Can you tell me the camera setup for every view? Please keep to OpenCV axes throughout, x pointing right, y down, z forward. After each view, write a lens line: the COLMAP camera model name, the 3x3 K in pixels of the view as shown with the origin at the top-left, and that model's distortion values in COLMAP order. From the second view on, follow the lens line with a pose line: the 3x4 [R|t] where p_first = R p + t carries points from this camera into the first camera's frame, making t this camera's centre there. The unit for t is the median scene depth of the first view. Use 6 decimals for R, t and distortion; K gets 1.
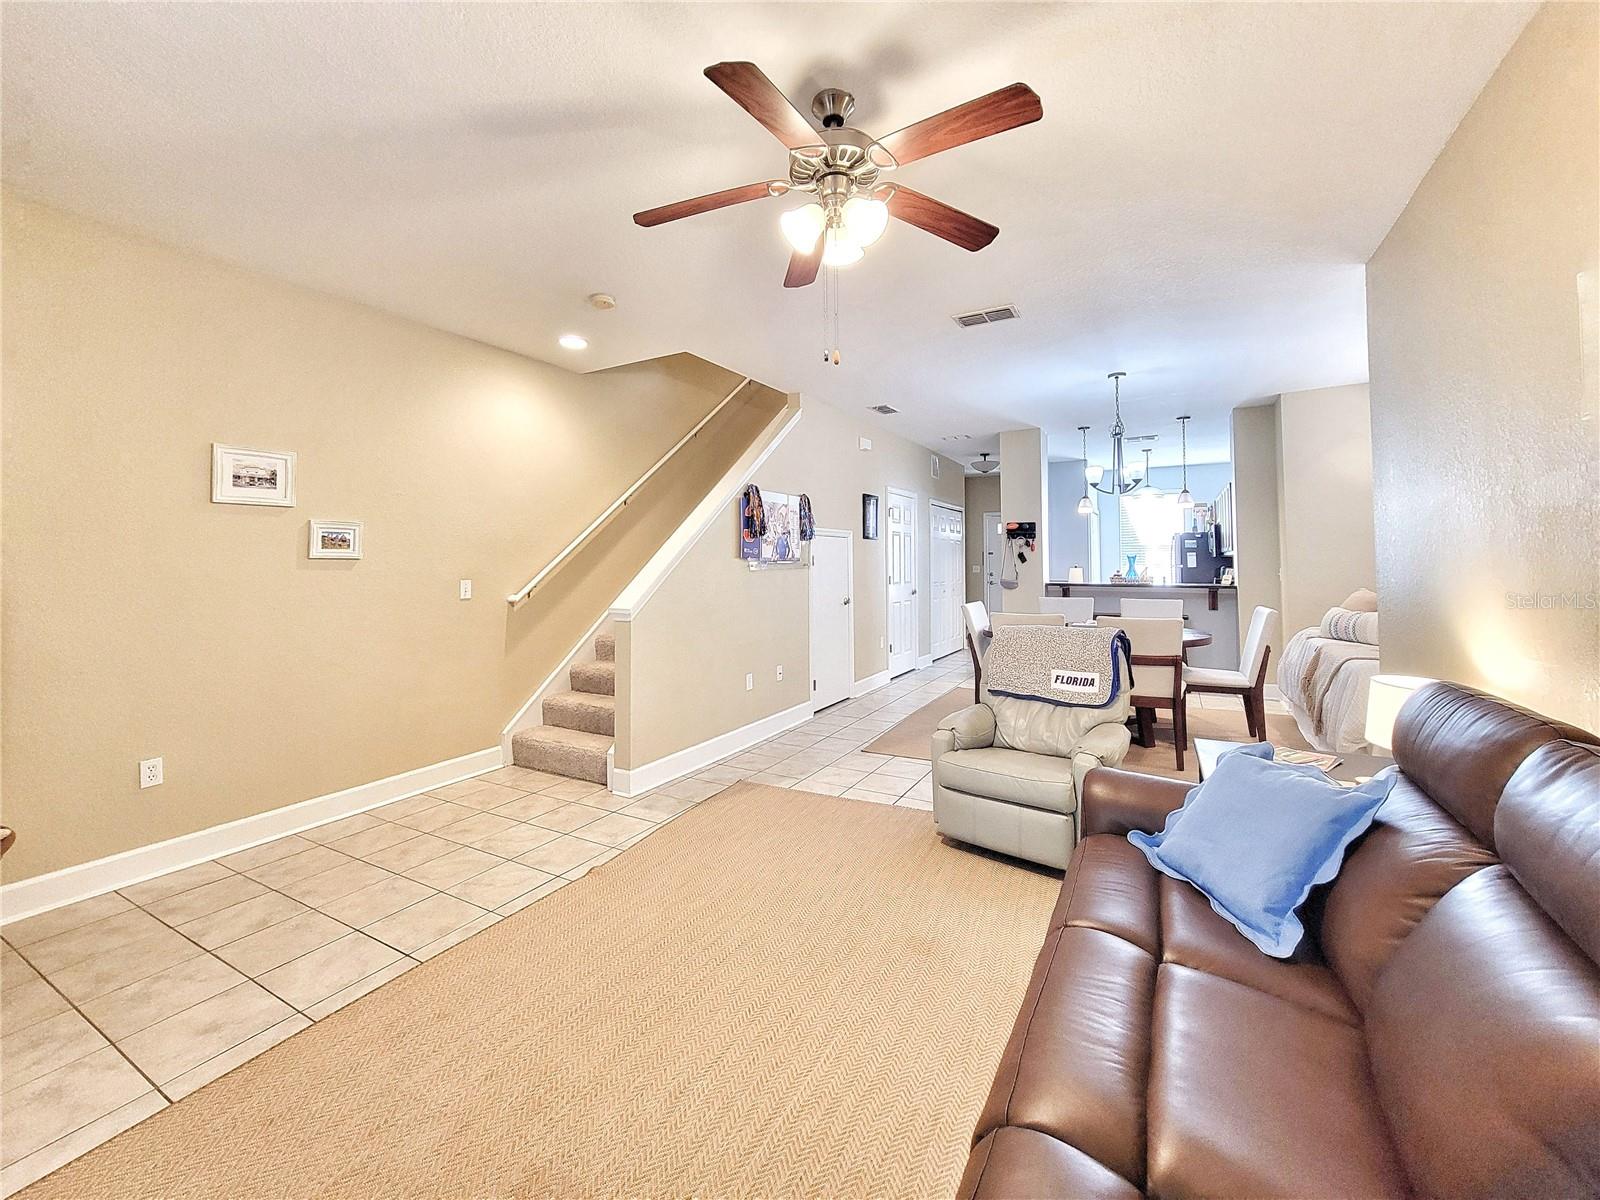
lens RADIAL K [[651.0, 0, 805.6], [0, 651.0, 546.9], [0, 0, 1]] dist [-0.000454, 0.000505]
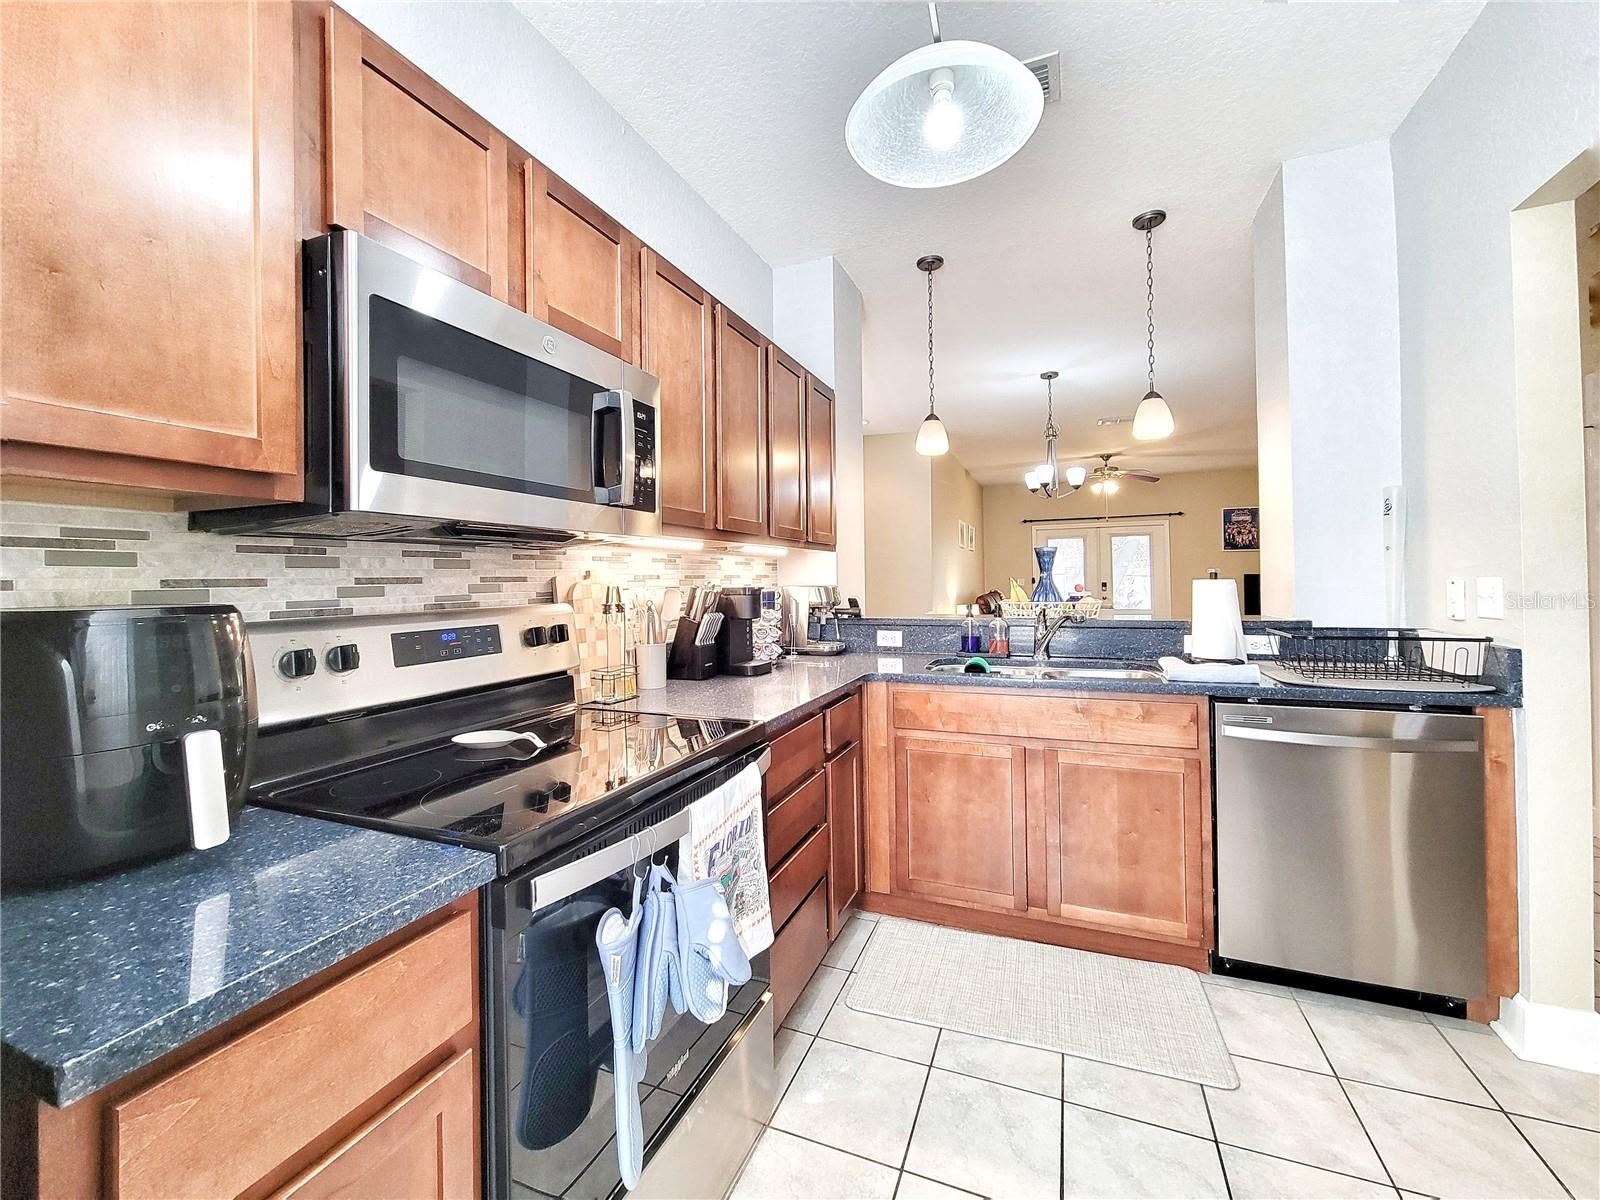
lens RADIAL K [[658.0, 0, 800.6], [0, 658.0, 573.8], [0, 0, 1]] dist [-0.001046, -0.000066]
pose [[-0.992550, 0.018567, -0.120412, 1.160789], [0.022377, 0.999288, -0.030366, 0.062798], [0.119762, -0.032834, -0.992259, 2.294771]]
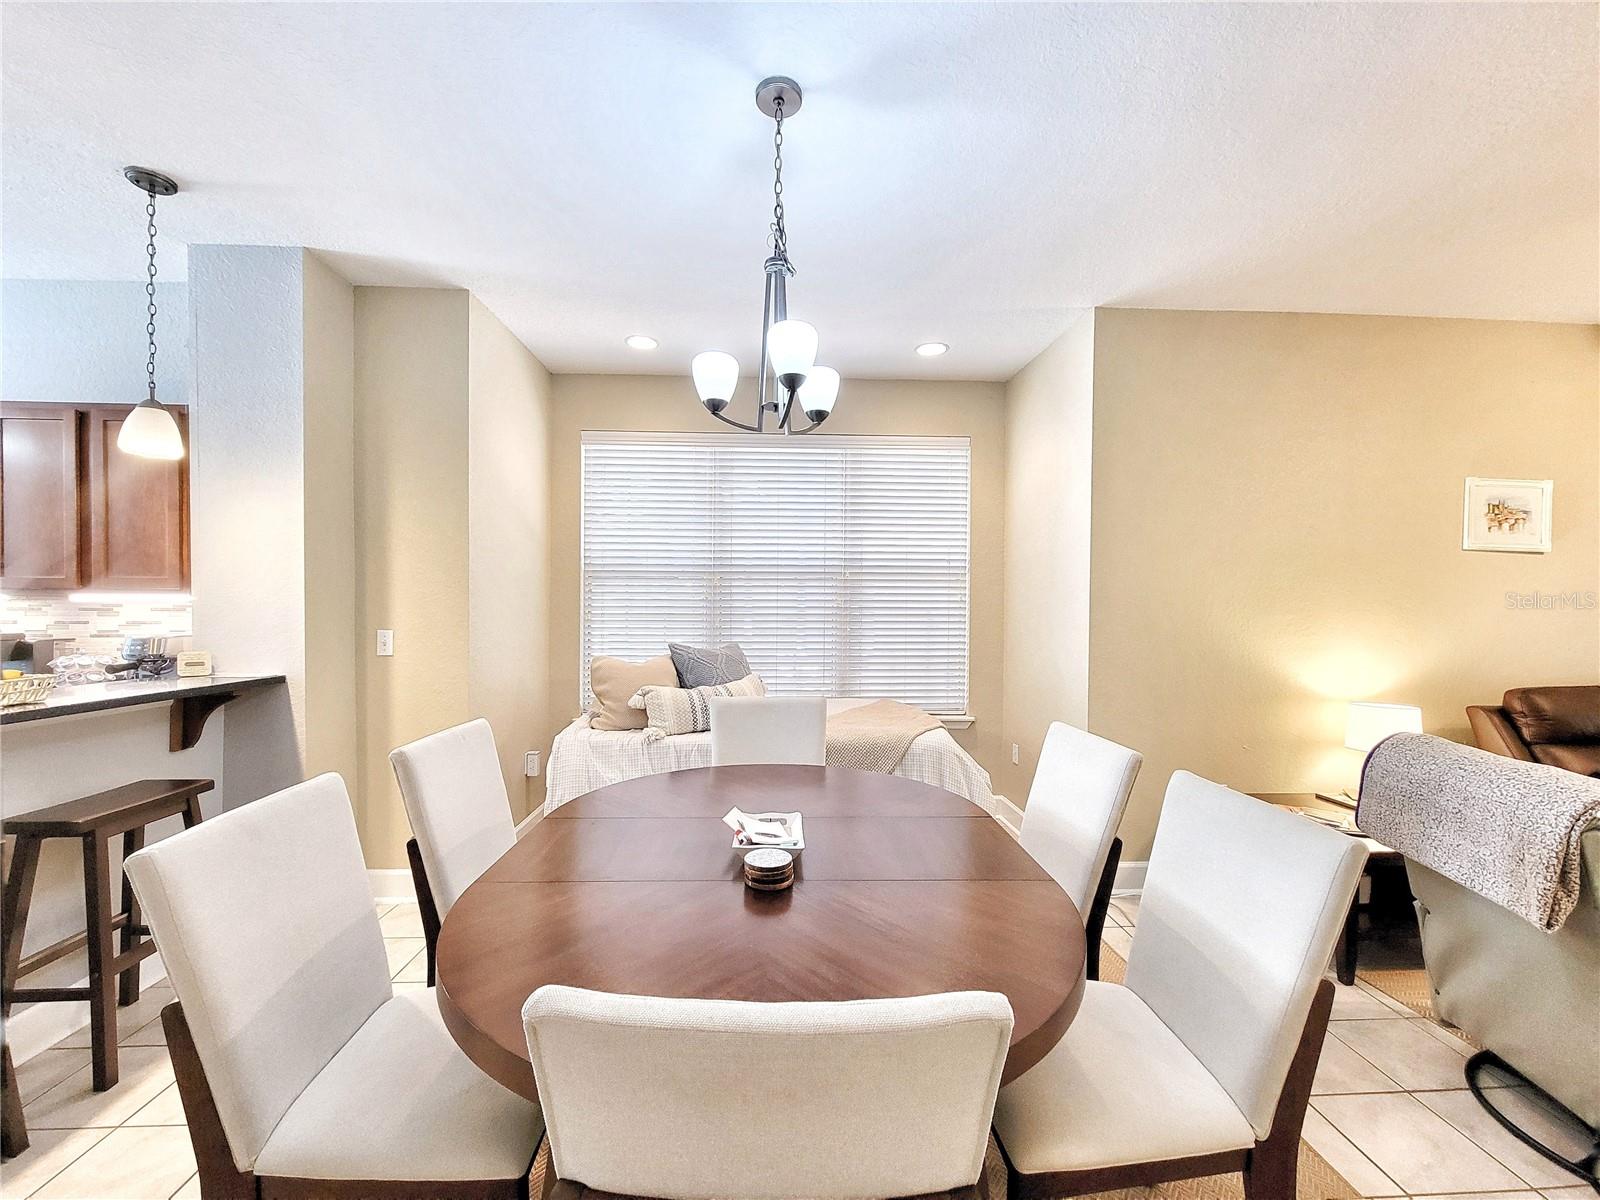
lens RADIAL K [[652.7, 0, 802.7], [0, 652.7, 608.5], [0, 0, 1]] dist [-0.002923, -0.000346]
pose [[-0.528410, -0.002898, 0.848985, 0.205318], [-0.022139, 0.999701, -0.010367, 0.020966], [-0.848701, -0.024274, -0.528316, 1.402632]]
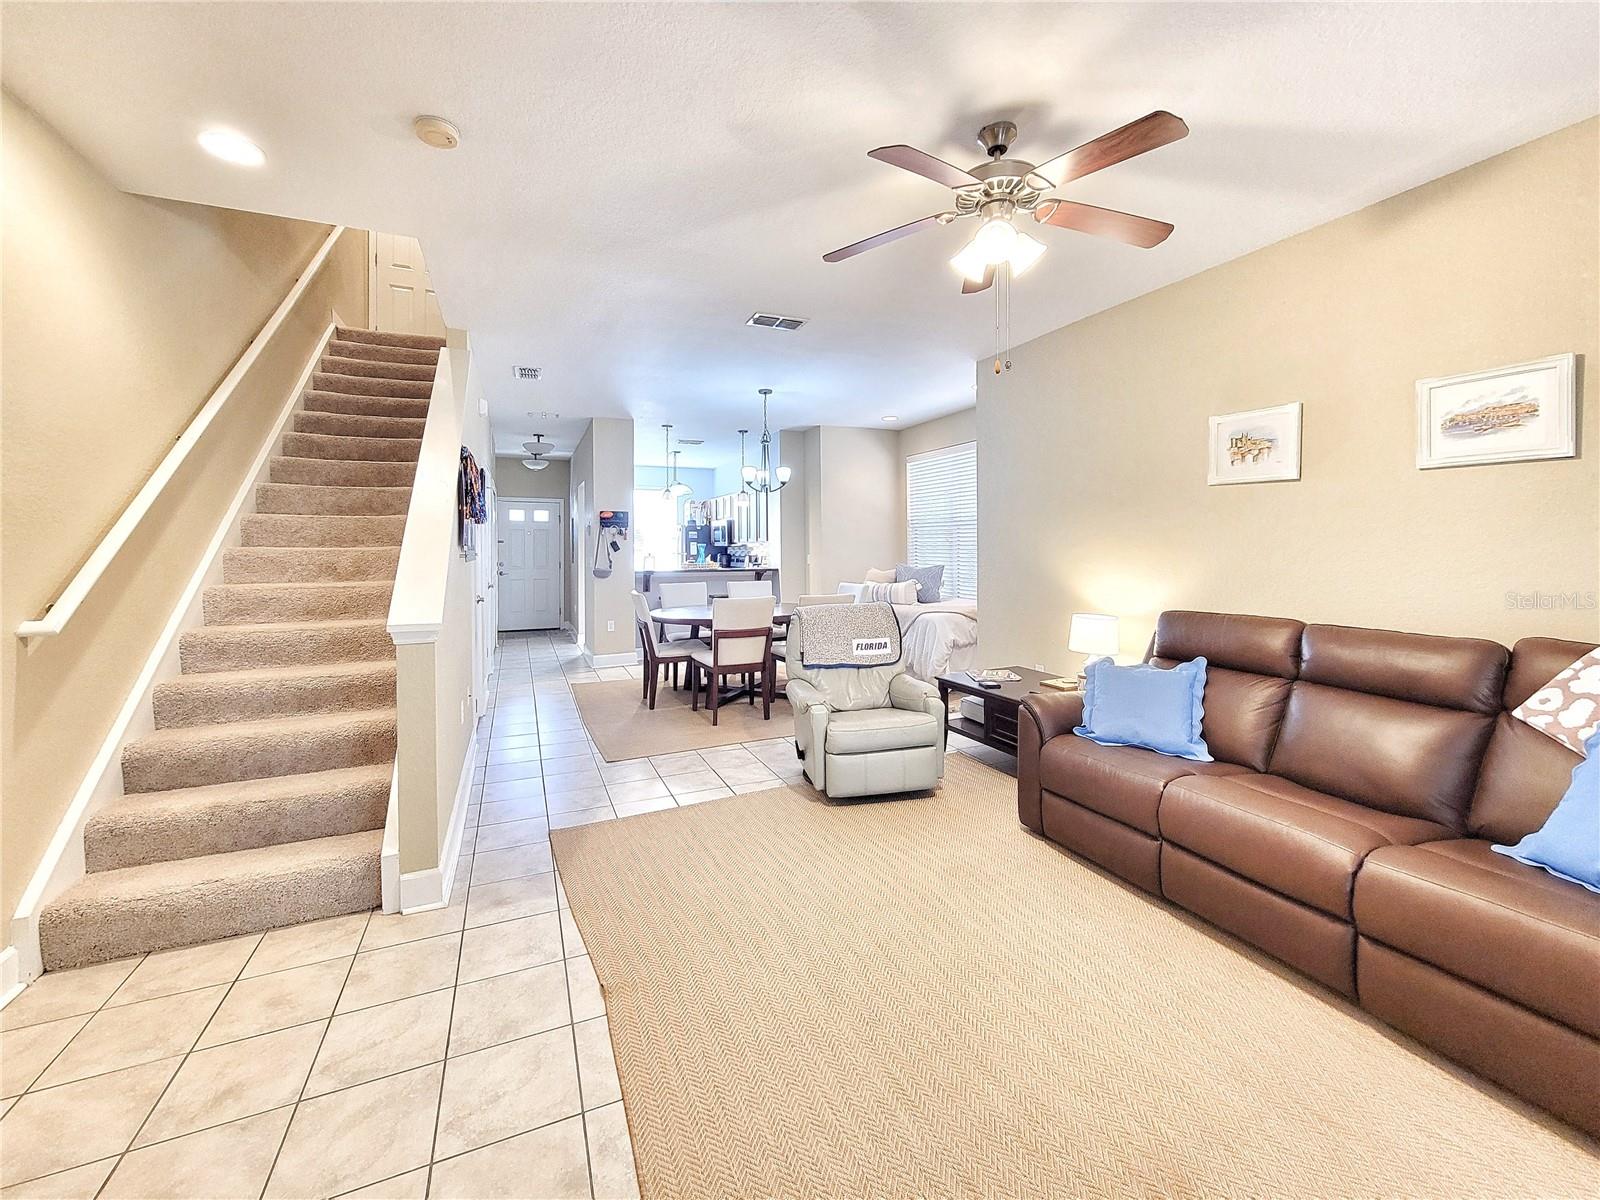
lens RADIAL K [[649.5, 0, 802.5], [0, 649.5, 555.8], [0, 0, 1]] dist [-0.000073, 0.000117]
pose [[0.604667, -0.007246, 0.796446, -0.497732], [-0.017693, 0.999590, 0.022527, 0.006267], [-0.796282, -0.027713, 0.604290, 0.278101]]
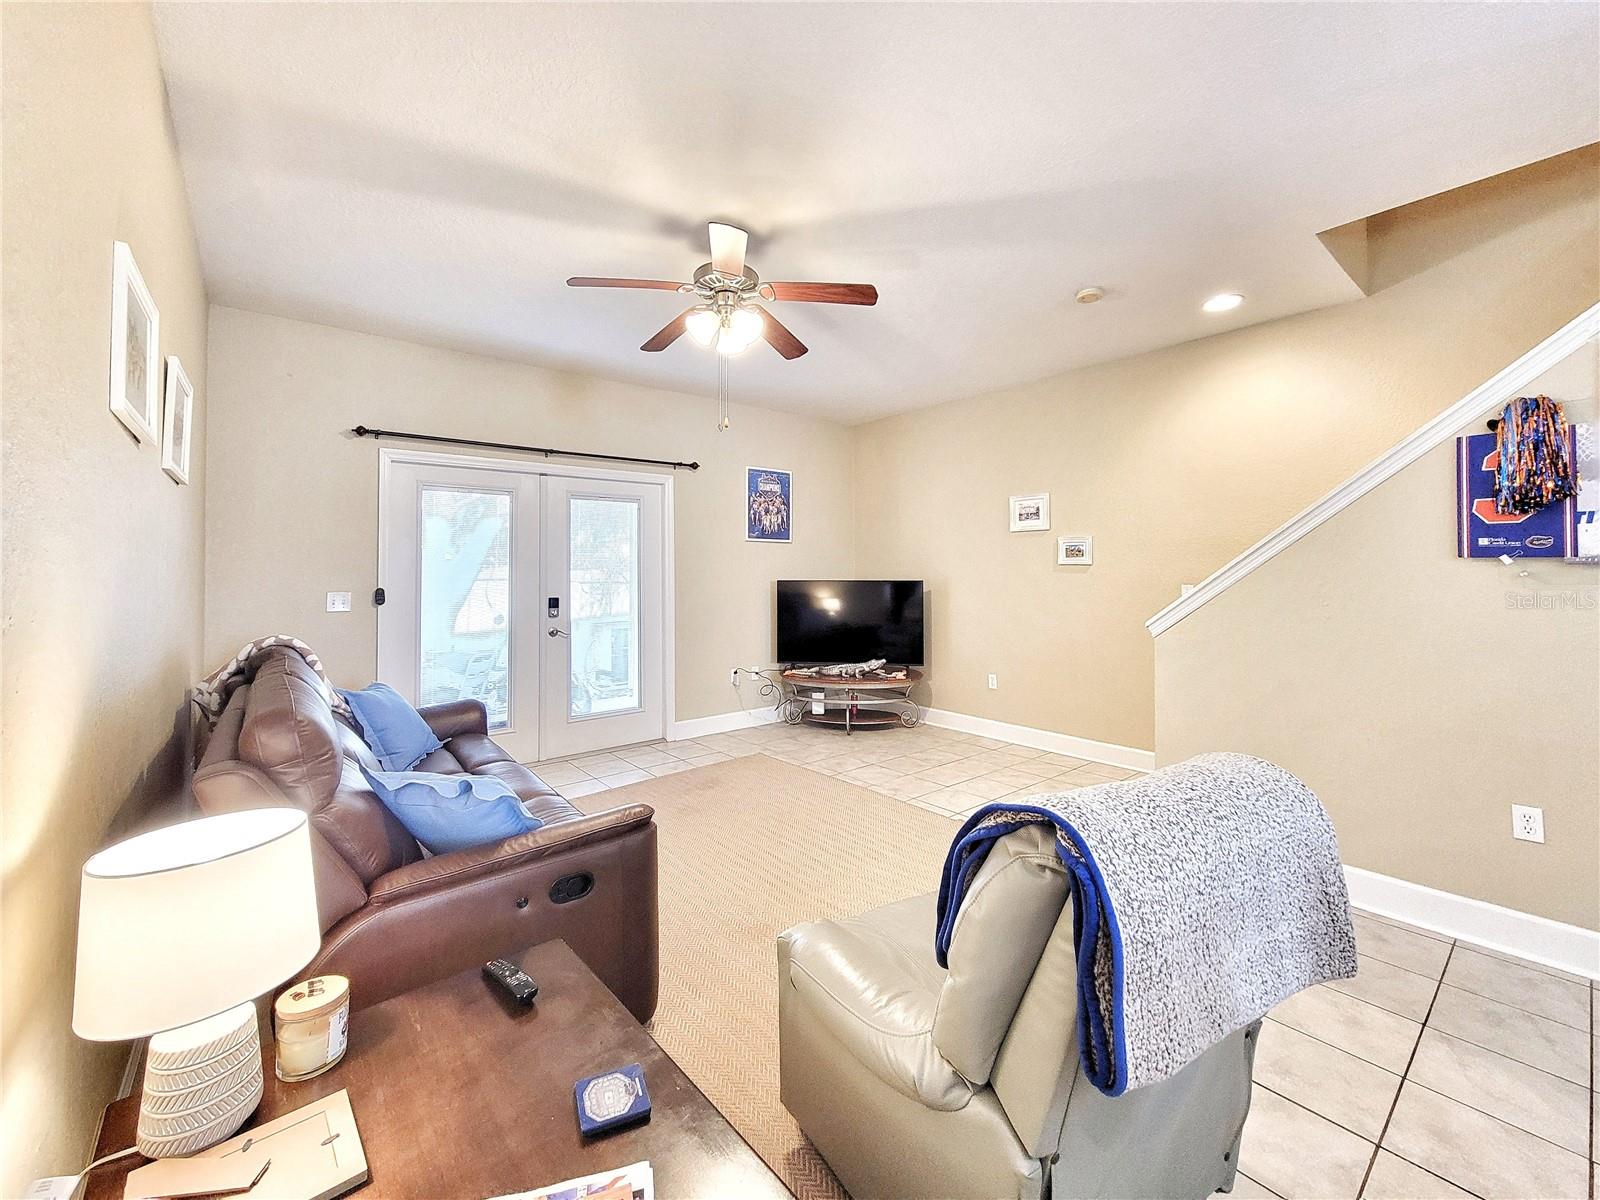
lens RADIAL K [[653.1, 0, 802.9], [0, 653.1, 557.6], [0, 0, 1]] dist [-0.000381, 0.000084]
pose [[-0.364223, -0.011114, -0.931245, 0.608471], [0.028268, 0.999336, -0.022983, 0.015304], [0.930883, -0.034695, -0.363667, 0.782437]]
